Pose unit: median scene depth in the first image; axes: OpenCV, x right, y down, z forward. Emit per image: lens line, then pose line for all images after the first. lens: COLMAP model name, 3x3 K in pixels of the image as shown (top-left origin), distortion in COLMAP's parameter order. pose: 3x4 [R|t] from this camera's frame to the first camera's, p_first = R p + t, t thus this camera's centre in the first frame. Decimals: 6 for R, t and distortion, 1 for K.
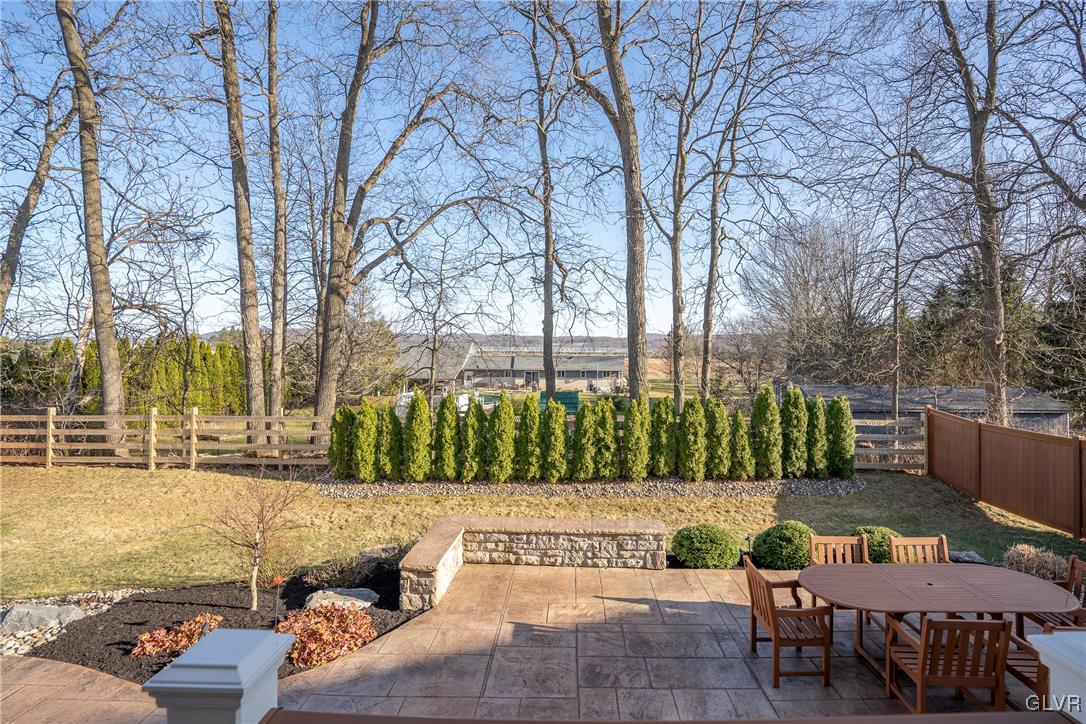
lens RADIAL K [[507.3, 0, 548.8], [0, 507.3, 343.7], [0, 0, 1]] dist [-0.070210, 0.020070]
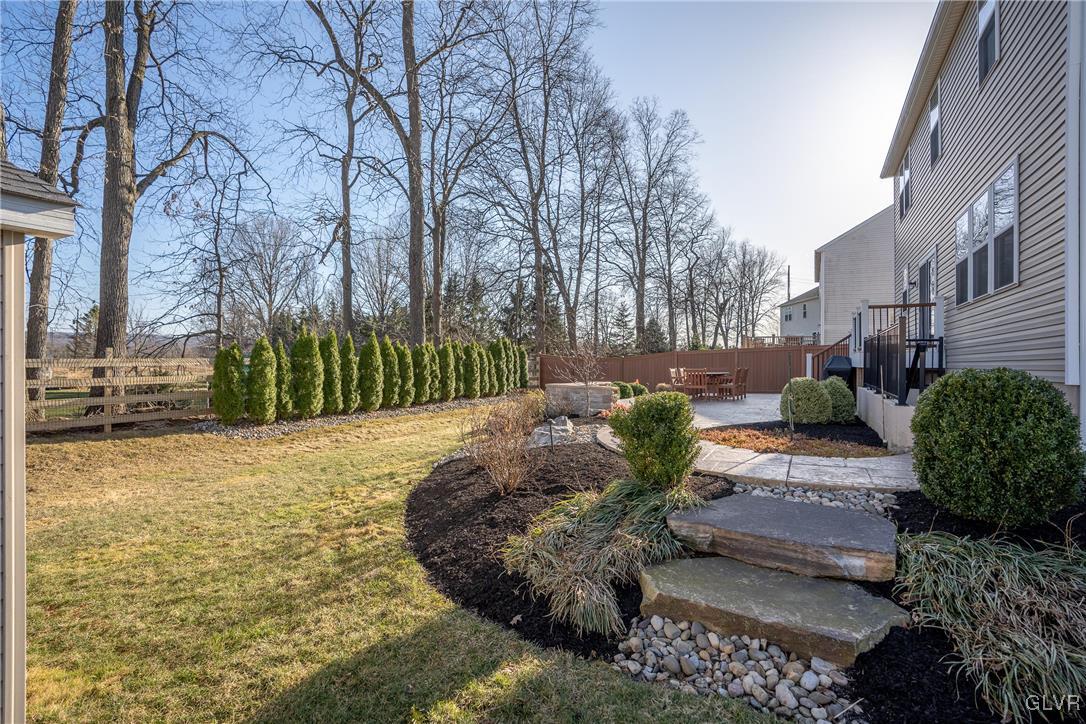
lens RADIAL K [[504.3, 0, 543.0], [0, 504.3, 362.0], [0, 0, 1]] dist [-0.061679, -0.000078]
pose [[0.468211, -0.004896, 0.883603, -0.932108], [-0.032241, 0.999224, 0.022621, 0.125780], [-0.883028, -0.039080, 0.467690, 0.125954]]
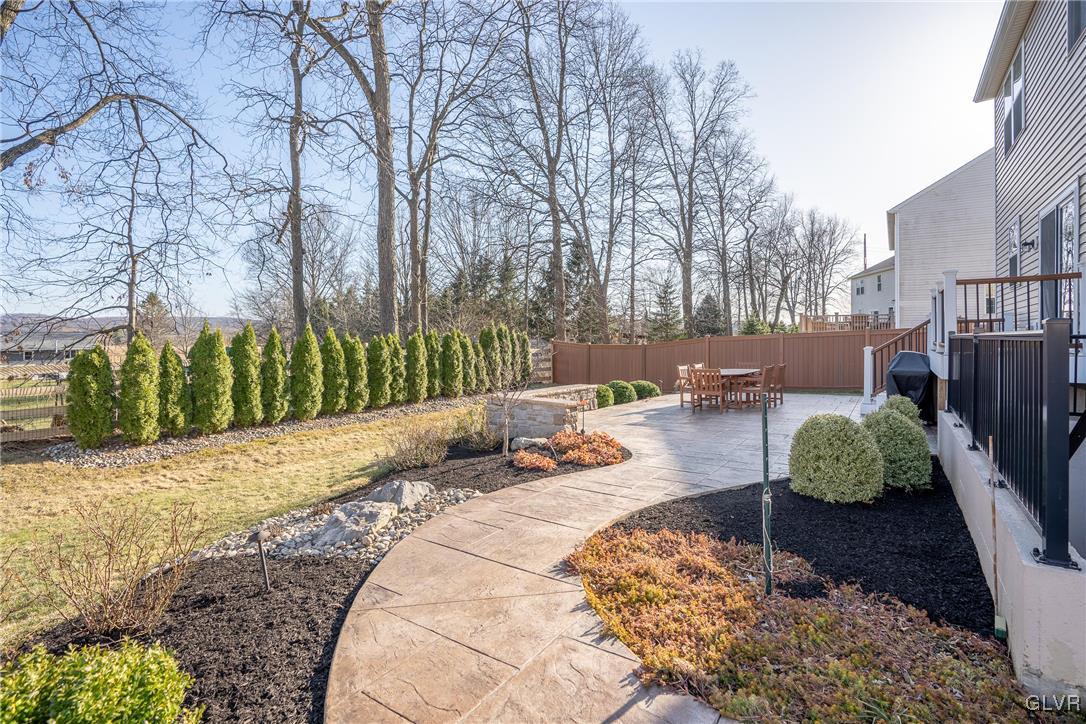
lens RADIAL K [[507.3, 0, 548.8], [0, 507.3, 343.7], [0, 0, 1]] dist [-0.070210, 0.020070]
pose [[0.562454, -0.017251, 0.826649, -0.625566], [-0.019576, 0.999224, 0.034171, 0.090859], [-0.826597, -0.035402, 0.561680, 0.097527]]
